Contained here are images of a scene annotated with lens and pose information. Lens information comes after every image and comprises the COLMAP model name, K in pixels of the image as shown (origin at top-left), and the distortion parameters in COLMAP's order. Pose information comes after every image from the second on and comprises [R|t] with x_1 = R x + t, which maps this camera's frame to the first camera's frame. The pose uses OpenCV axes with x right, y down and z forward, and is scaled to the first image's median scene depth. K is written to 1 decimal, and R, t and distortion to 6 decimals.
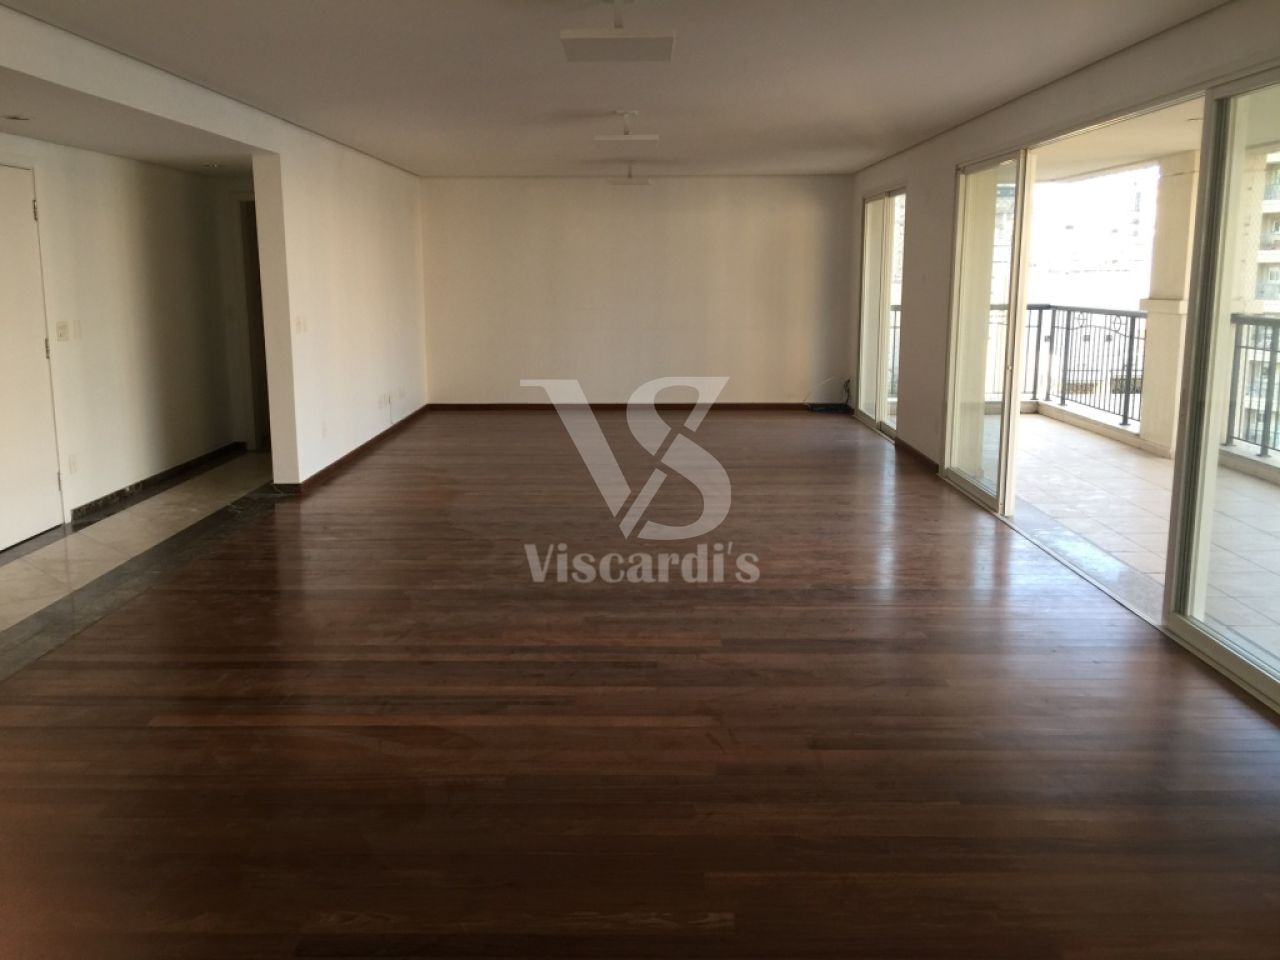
lens RADIAL K [[1099.1, 0, 631.6], [0, 1099.1, 454.1], [0, 0, 1]] dist [0.083558, -0.149970]
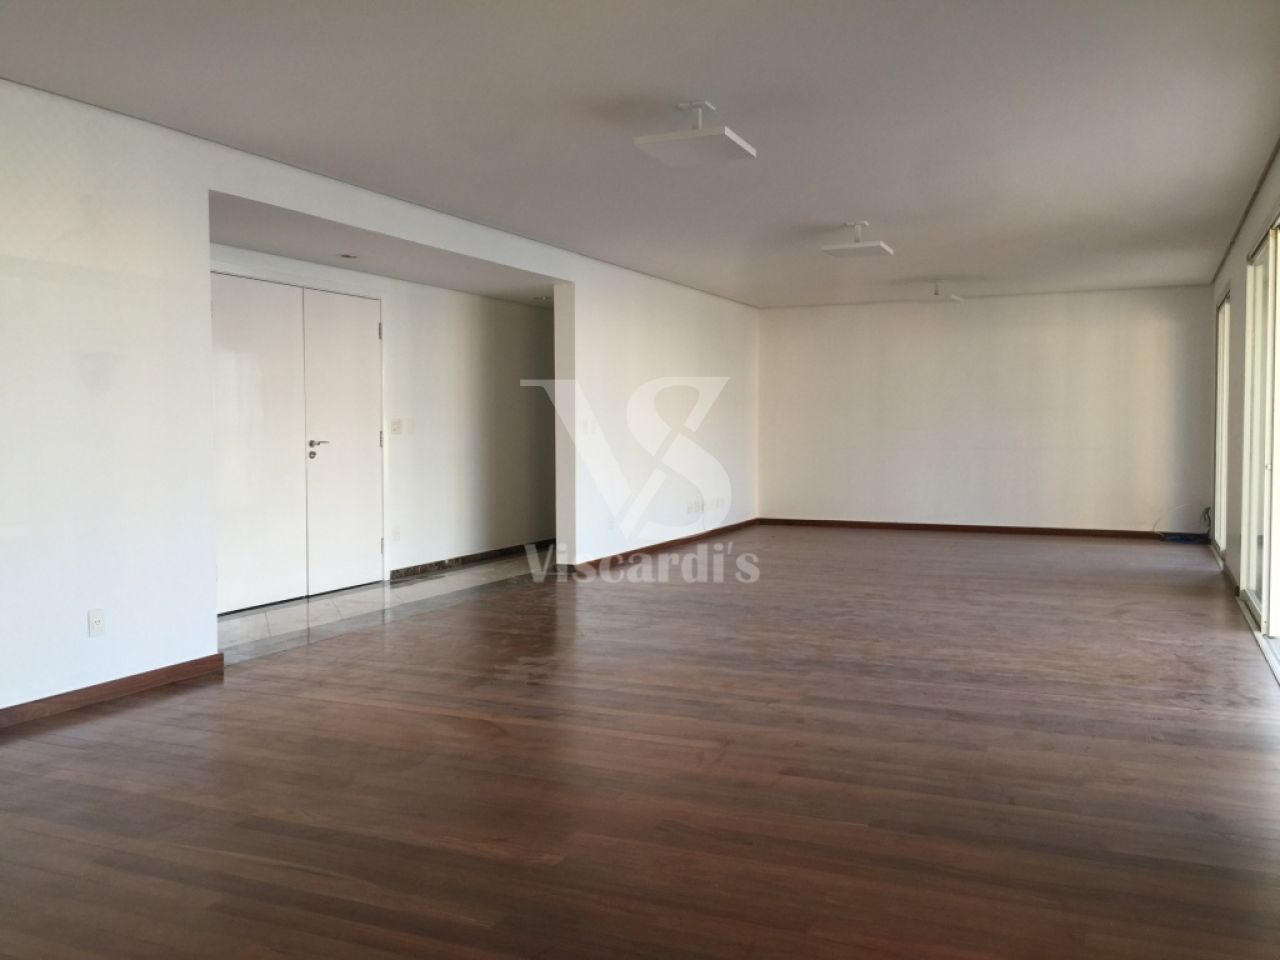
lens RADIAL K [[1099.1, 0, 631.6], [0, 1099.1, 454.1], [0, 0, 1]] dist [0.083558, -0.149970]
pose [[0.915065, 0.011129, -0.403154, 0.215797], [-0.065998, 0.990276, -0.122464, 0.051360], [0.397871, 0.138670, 0.906901, -0.016601]]
